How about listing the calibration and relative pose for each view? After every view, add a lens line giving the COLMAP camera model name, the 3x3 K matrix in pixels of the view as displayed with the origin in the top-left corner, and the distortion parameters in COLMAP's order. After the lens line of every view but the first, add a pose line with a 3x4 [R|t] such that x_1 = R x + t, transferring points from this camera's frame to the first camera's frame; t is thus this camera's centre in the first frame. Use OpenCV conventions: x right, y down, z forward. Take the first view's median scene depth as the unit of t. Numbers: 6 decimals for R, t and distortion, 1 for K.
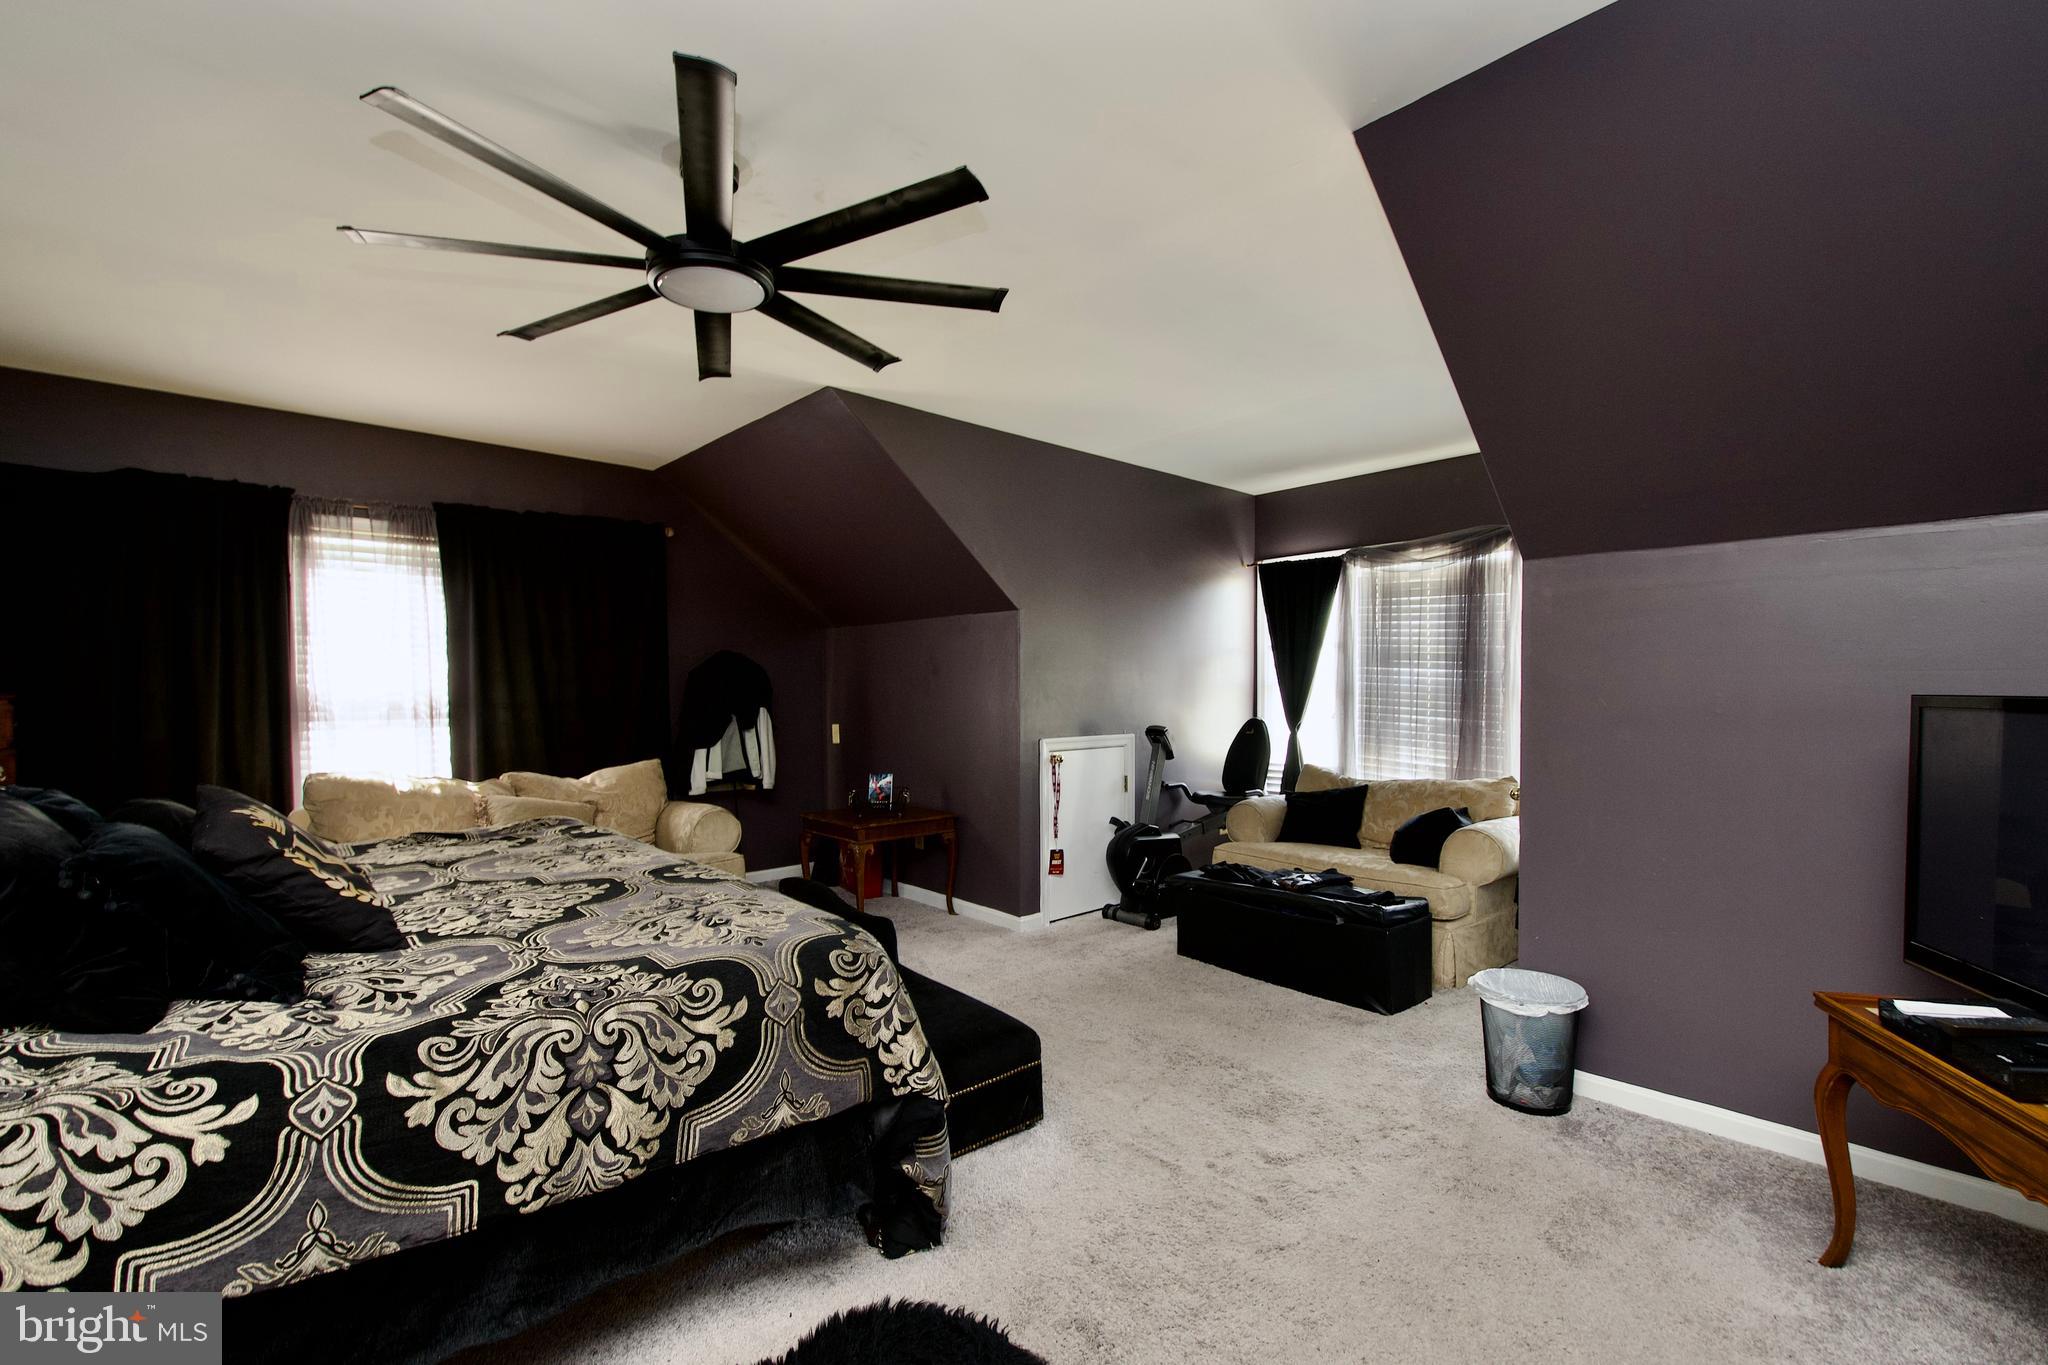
lens RADIAL K [[892.1, 0, 1024.0], [0, 892.1, 682.5], [0, 0, 1]] dist [-0.012046, -0.000398]
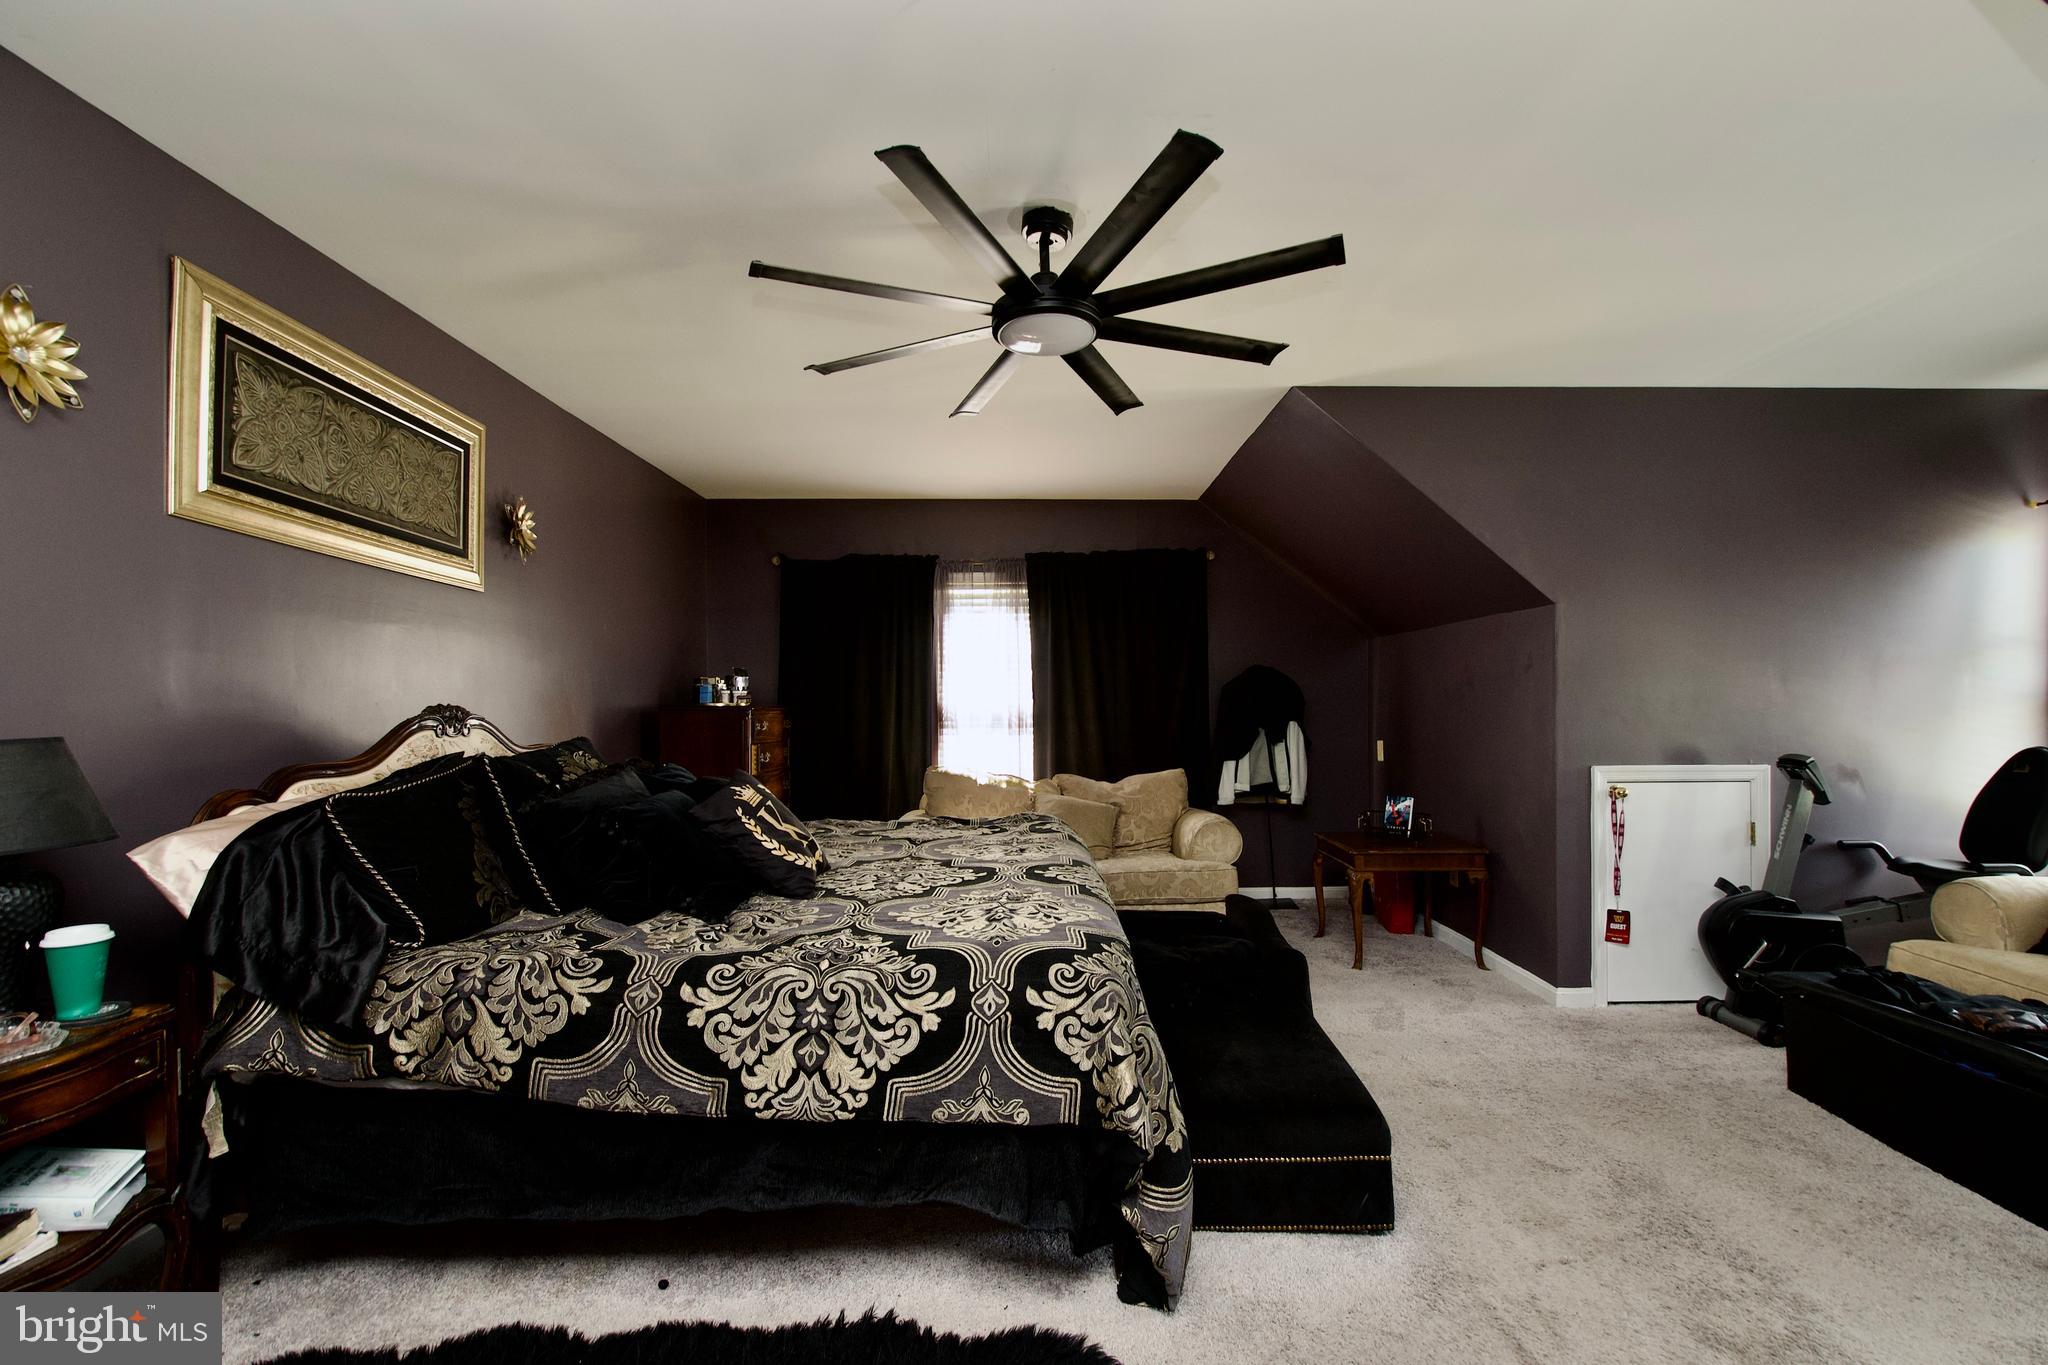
lens RADIAL K [[875.6, 0, 1021.7], [0, 875.6, 689.1], [0, 0, 1]] dist [0.003169, -0.006128]
pose [[0.743826, -0.013135, -0.668244, 0.434864], [0.007498, 0.999908, -0.011309, 0.001811], [0.668332, 0.003402, 0.743856, 0.243006]]
